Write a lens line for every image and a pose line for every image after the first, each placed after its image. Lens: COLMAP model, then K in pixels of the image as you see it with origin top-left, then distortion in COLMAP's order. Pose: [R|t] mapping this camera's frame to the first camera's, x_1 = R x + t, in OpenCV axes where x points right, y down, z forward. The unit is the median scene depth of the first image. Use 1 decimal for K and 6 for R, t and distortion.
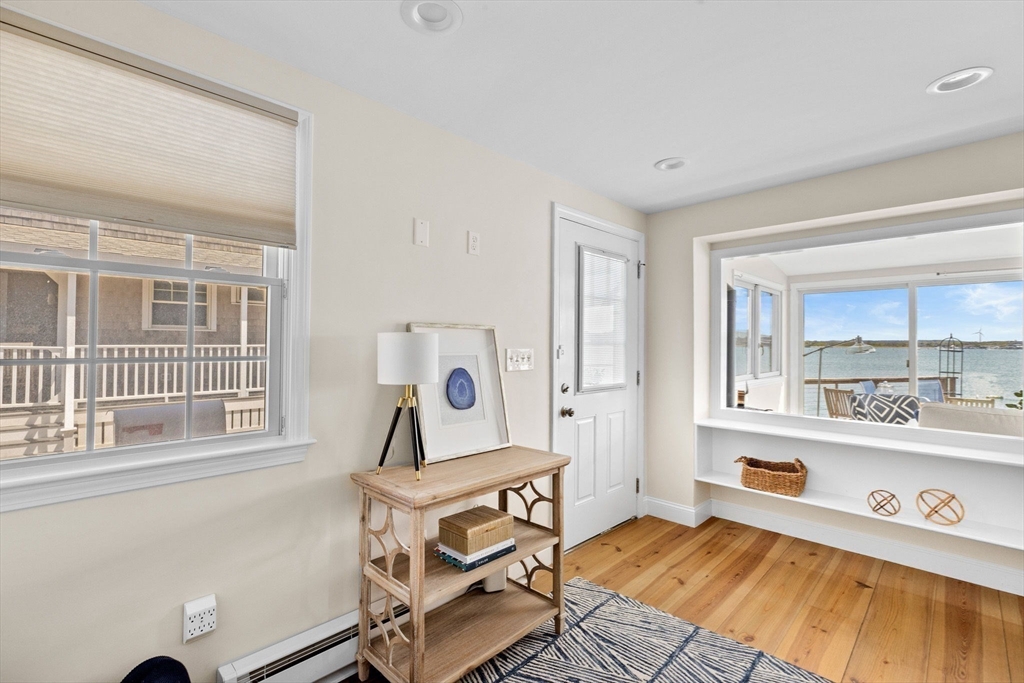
lens RADIAL K [[458.5, 0, 506.1], [0, 458.5, 342.0], [0, 0, 1]] dist [-0.012811, 0.001583]
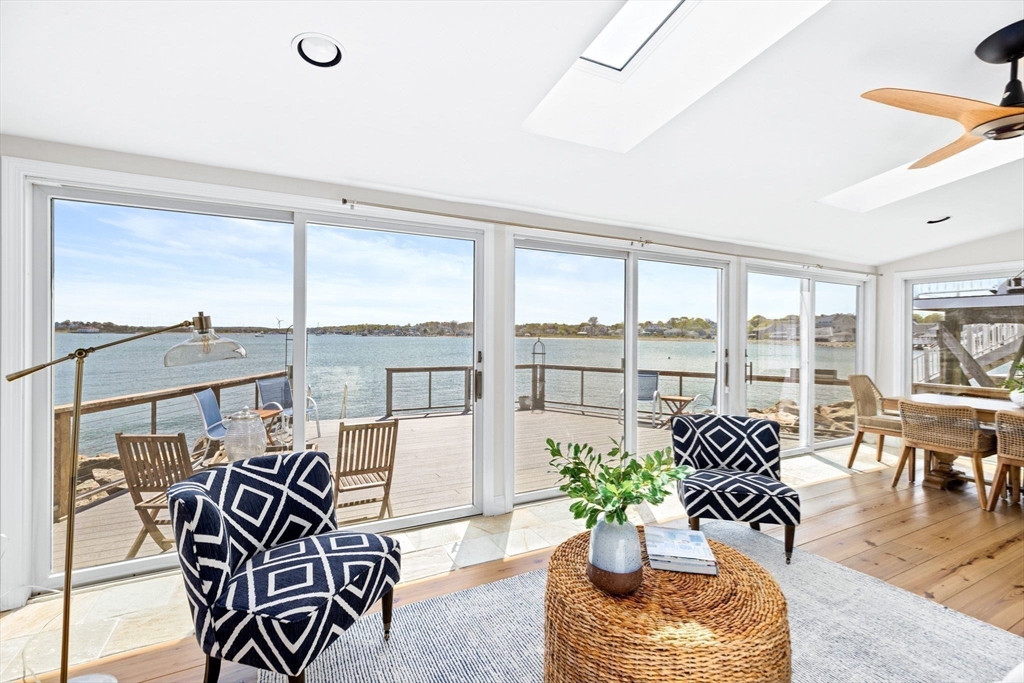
lens RADIAL K [[458.5, 0, 510.2], [0, 458.5, 335.9], [0, 0, 1]] dist [-0.012811, 0.001583]
pose [[0.291020, -0.004681, 0.956706, 0.520713], [-0.012549, 0.999883, 0.008710, -0.001374], [-0.956635, -0.014540, 0.290927, 0.687145]]
